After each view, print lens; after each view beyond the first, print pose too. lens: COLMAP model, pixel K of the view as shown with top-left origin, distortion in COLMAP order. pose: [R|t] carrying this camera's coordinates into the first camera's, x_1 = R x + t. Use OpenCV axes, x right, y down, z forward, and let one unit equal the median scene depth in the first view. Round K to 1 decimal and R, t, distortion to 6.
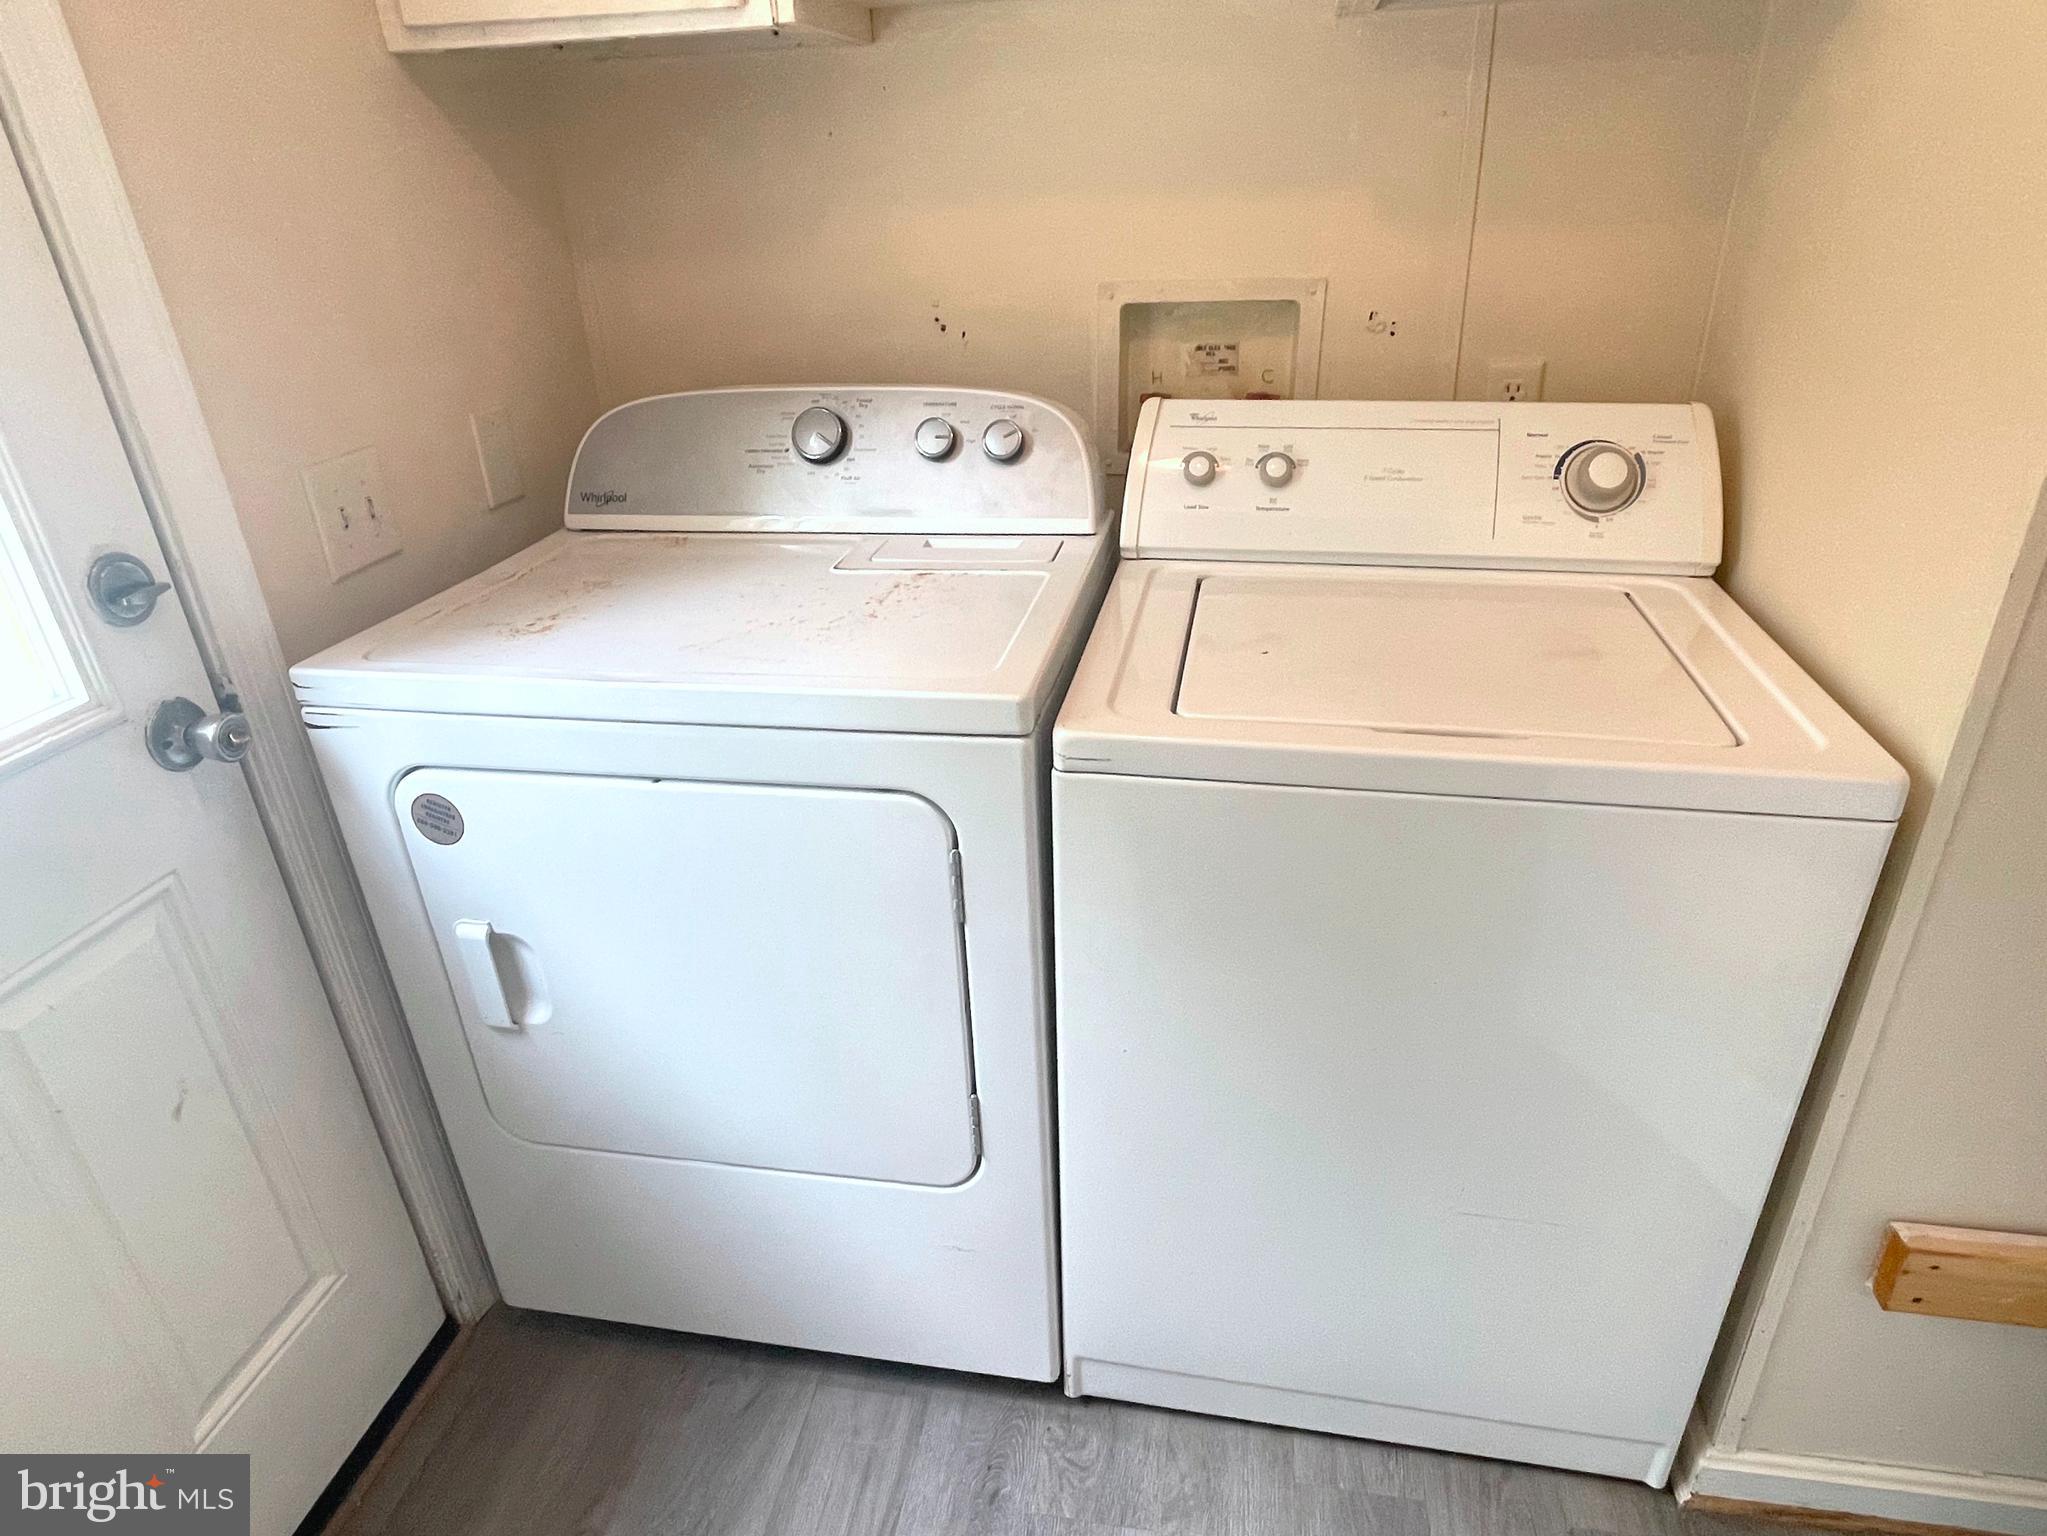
lens RADIAL K [[1130.7, 0, 1023.5], [0, 1130.7, 768.0], [0, 0, 1]] dist [-0.000282, -0.000050]
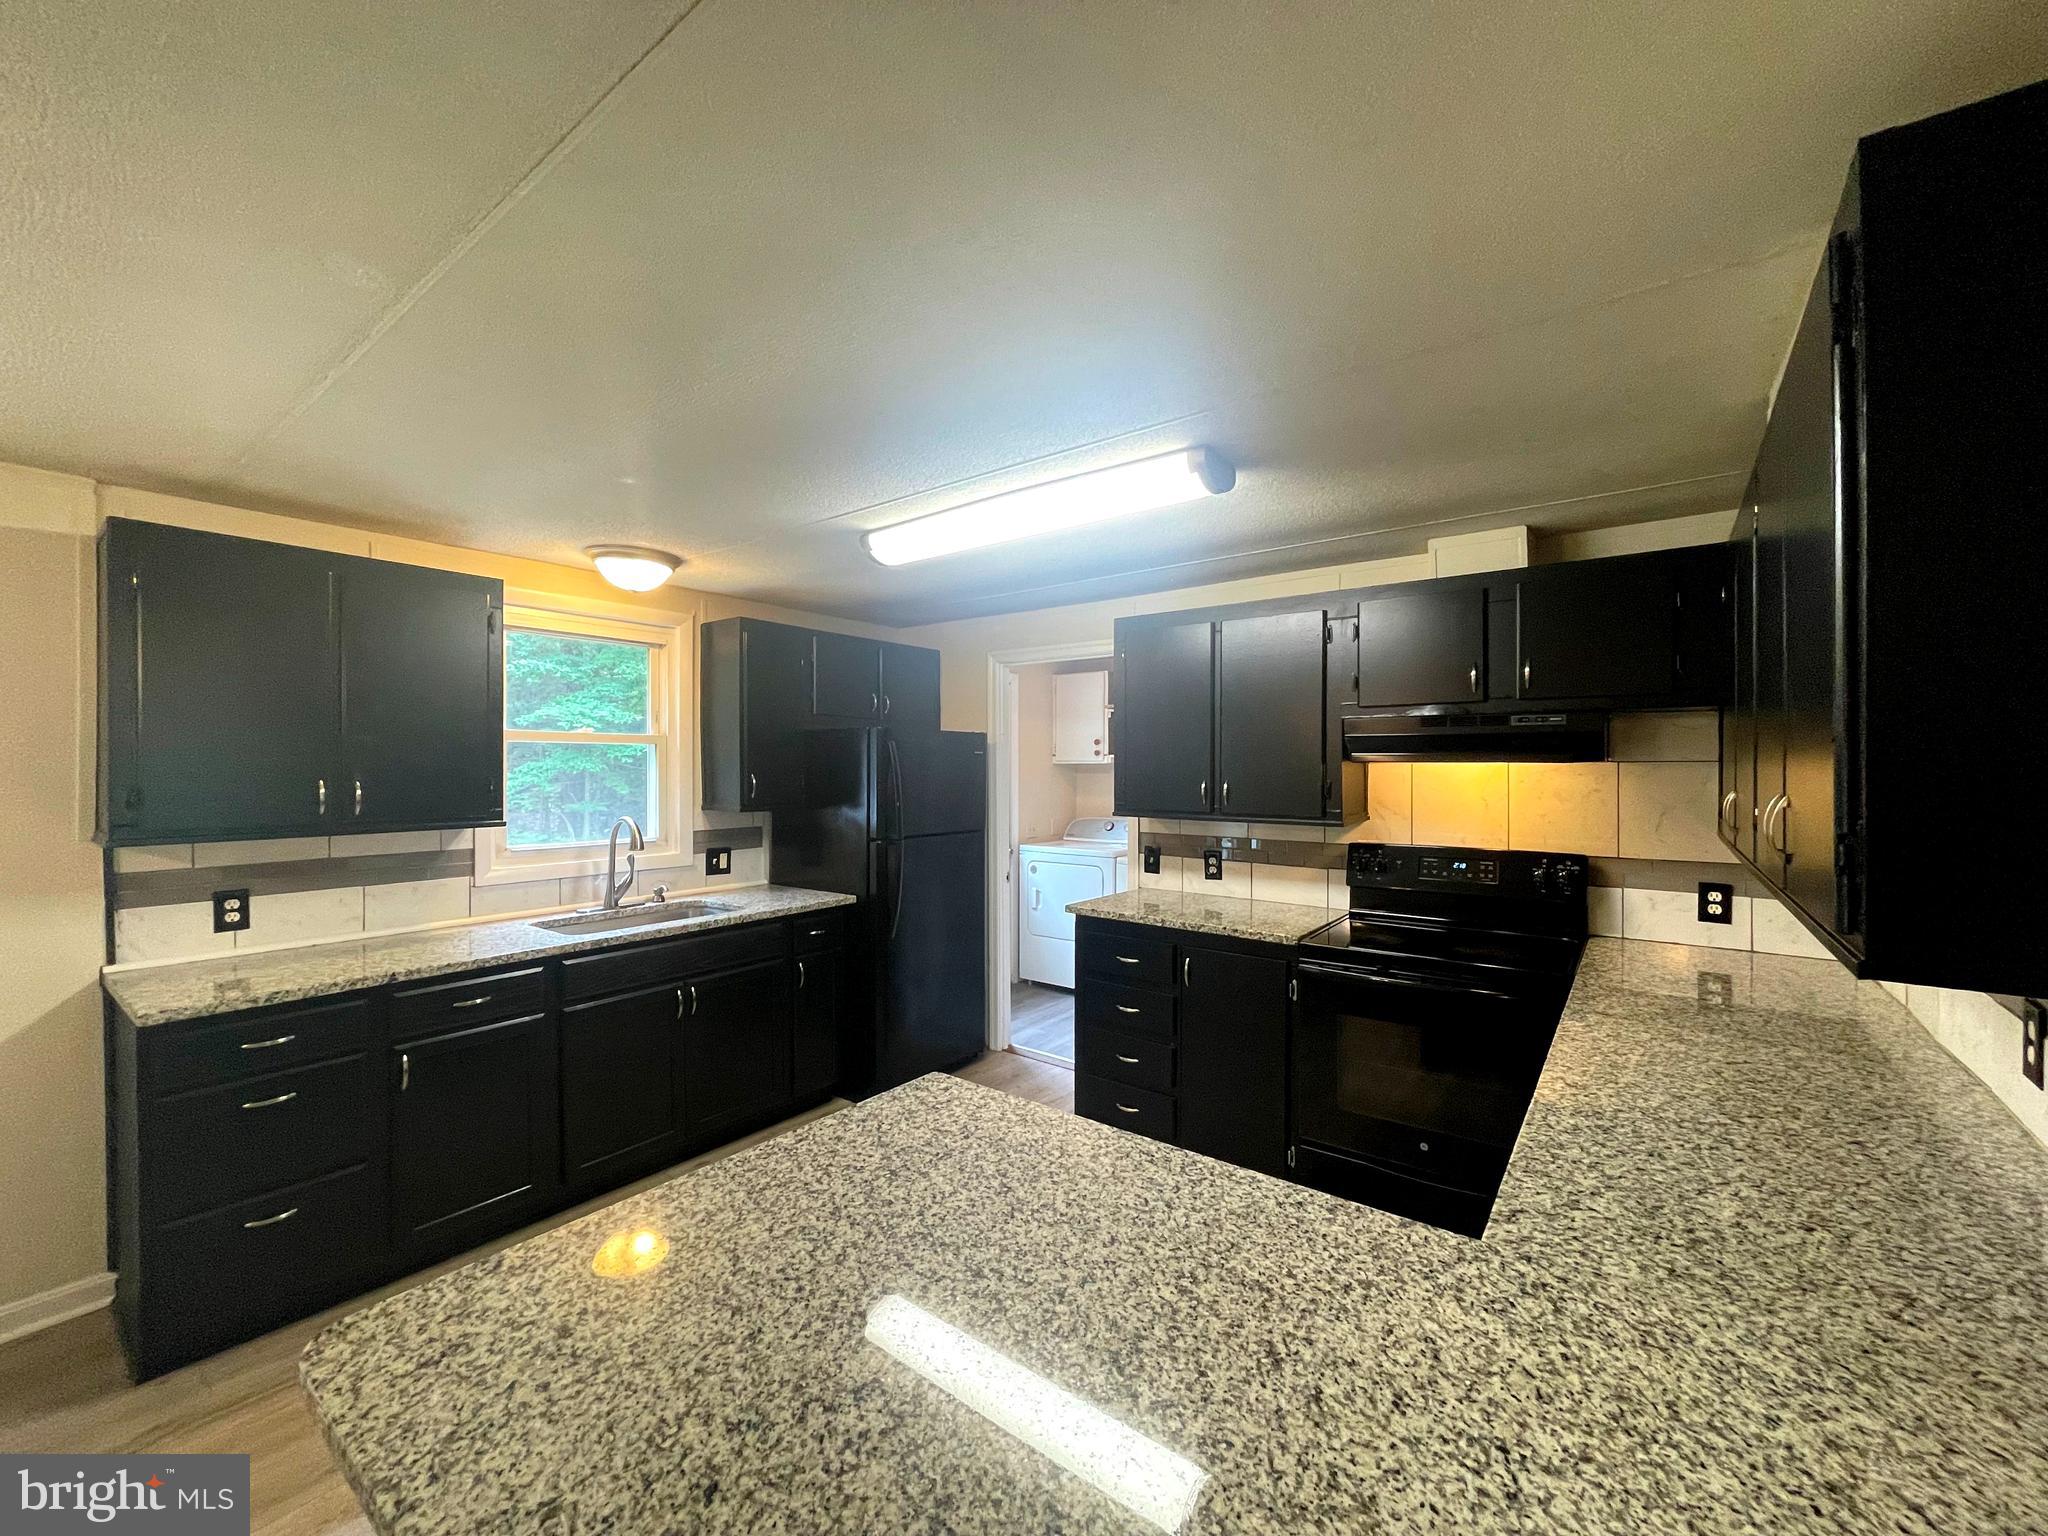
lens RADIAL K [[826.7, 0, 1018.7], [0, 826.7, 763.9], [0, 0, 1]] dist [0.000236, -0.000037]
pose [[0.886234, 0.034846, -0.461926, 1.401731], [-0.232426, 0.896015, -0.378331, 1.162574], [0.400709, 0.442654, 0.802178, -2.764878]]
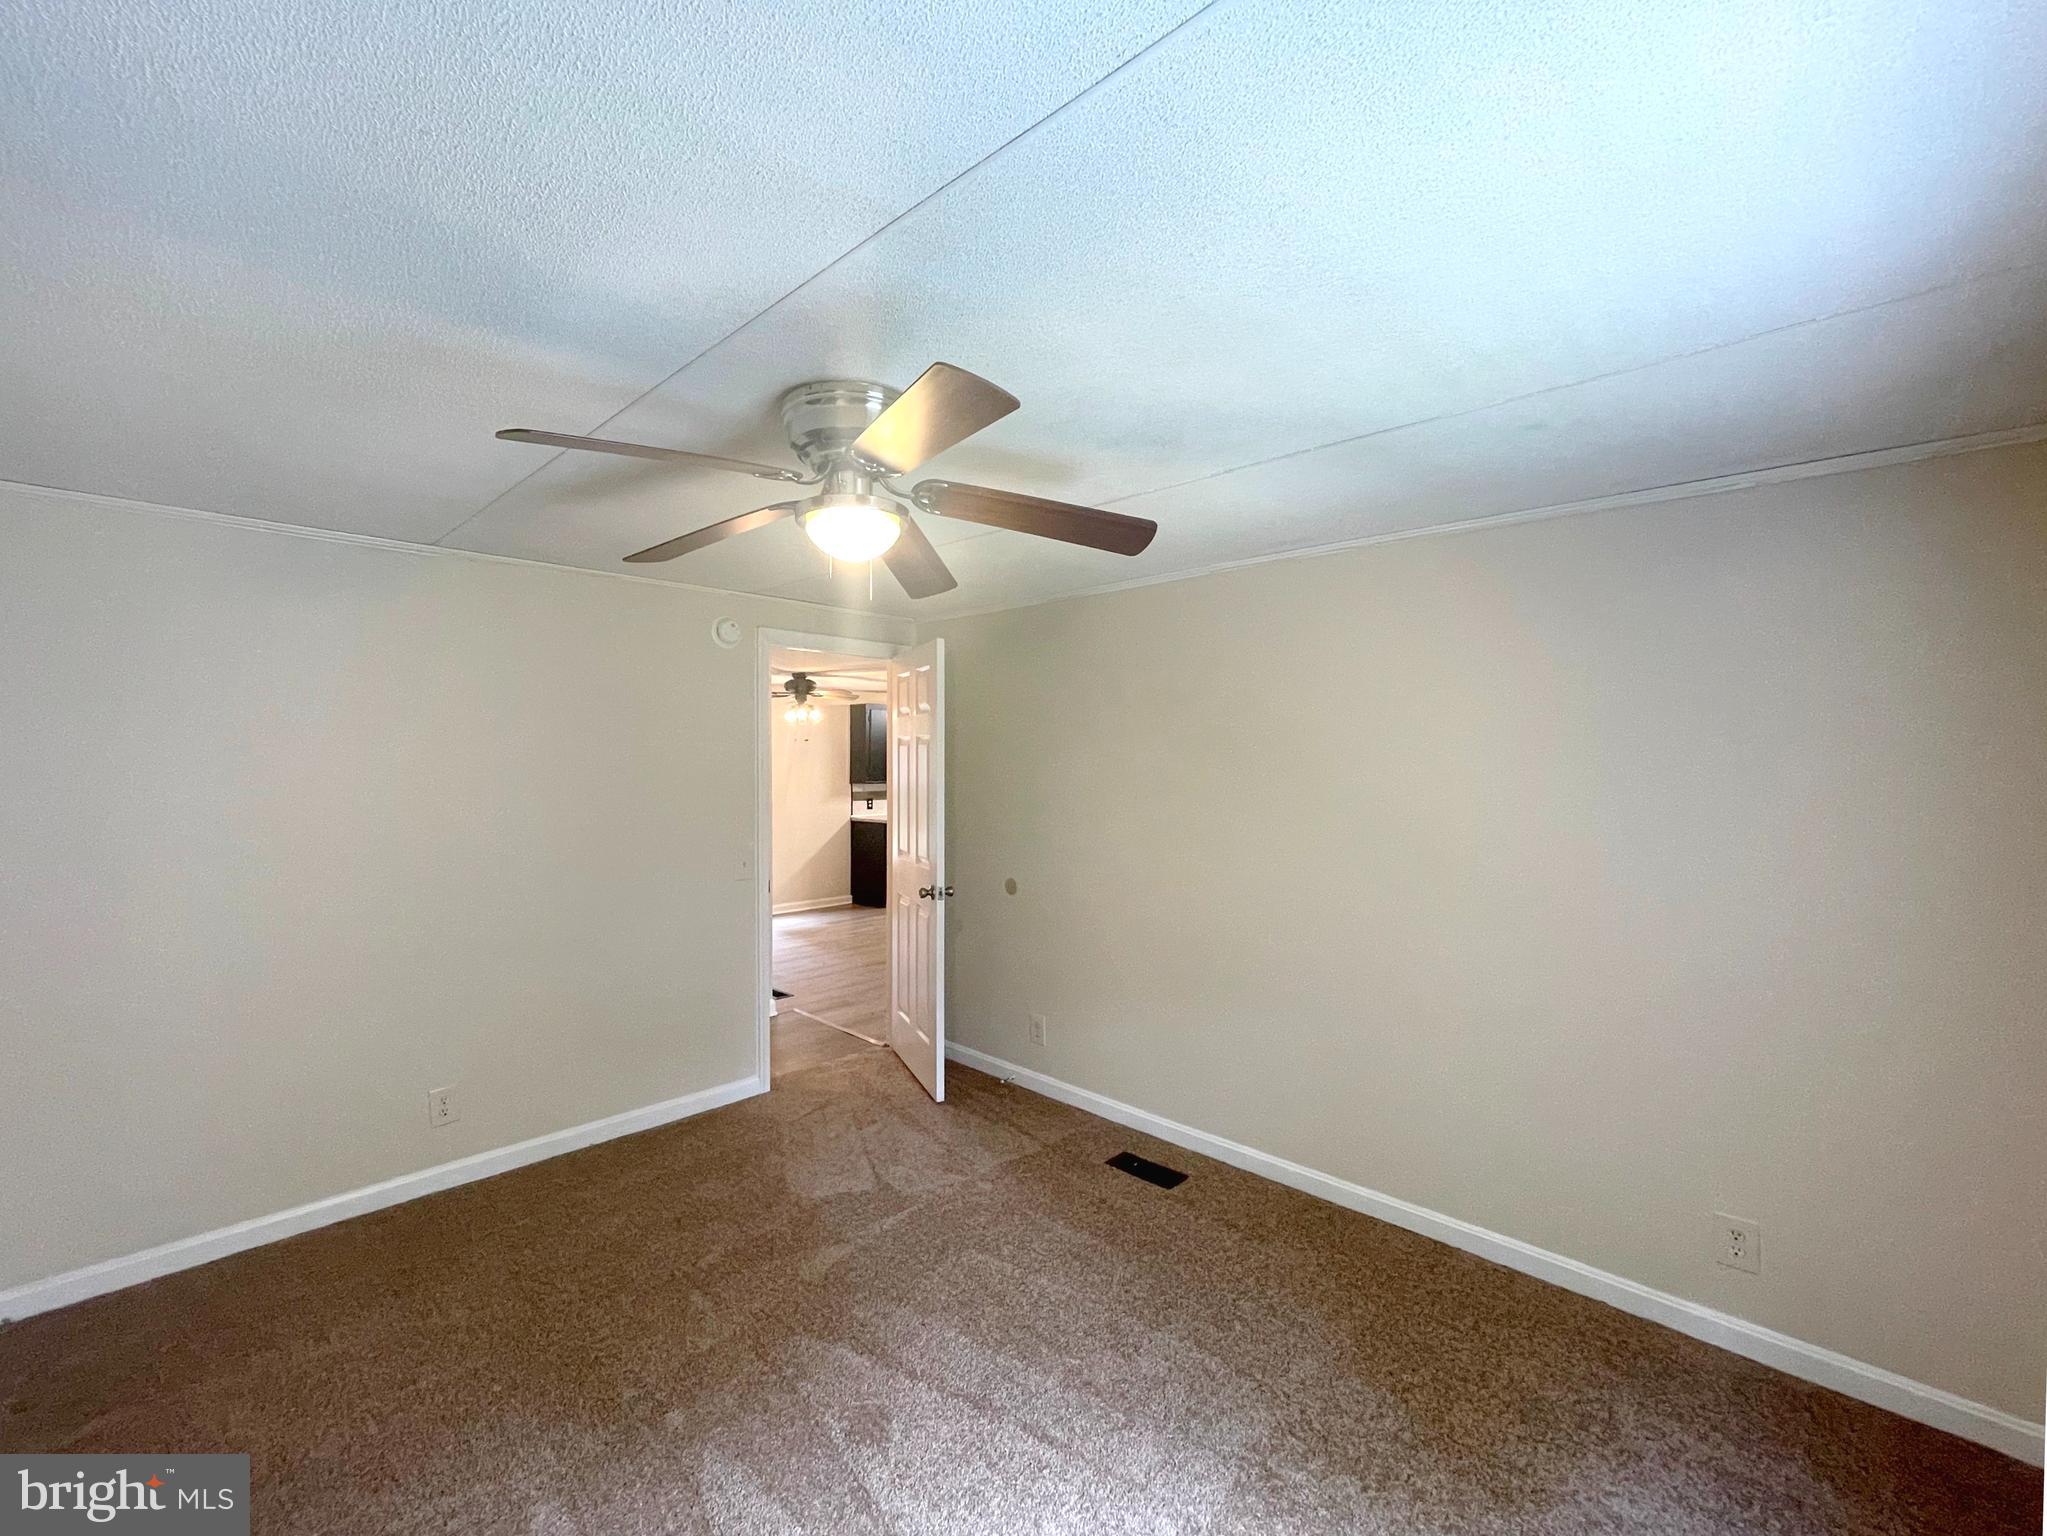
lens RADIAL K [[836.8, 0, 1014.8], [0, 836.8, 771.2], [0, 0, 1]] dist [0.000353, -0.000169]
pose [[0.835591, 0.048905, -0.547171, 3.760831], [-0.273447, 0.900896, -0.337064, 2.959746], [0.476460, 0.431270, 0.766154, -6.736440]]
